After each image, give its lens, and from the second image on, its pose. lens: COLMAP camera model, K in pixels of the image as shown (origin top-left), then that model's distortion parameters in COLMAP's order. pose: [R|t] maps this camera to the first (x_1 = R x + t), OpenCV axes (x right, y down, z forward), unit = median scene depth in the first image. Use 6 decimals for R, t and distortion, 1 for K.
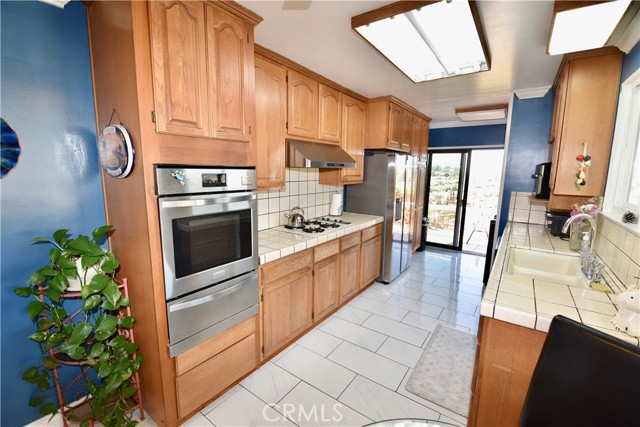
lens RADIAL K [[276.9, 0, 322.7], [0, 276.9, 212.4], [0, 0, 1]] dist [-0.008895, -0.006244]
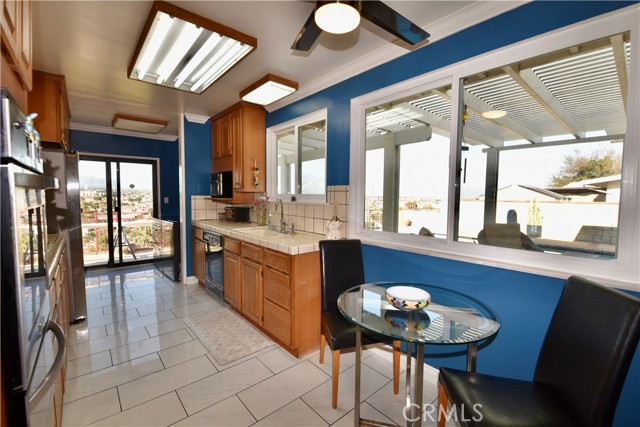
lens RADIAL K [[276.9, 0, 323.9], [0, 276.9, 212.2], [0, 0, 1]] dist [-0.008895, -0.006244]
pose [[0.228223, -0.070976, 0.971018, -0.554016], [0.146993, 0.988419, 0.037699, 0.053923], [-0.962449, 0.134129, 0.236013, 0.241507]]
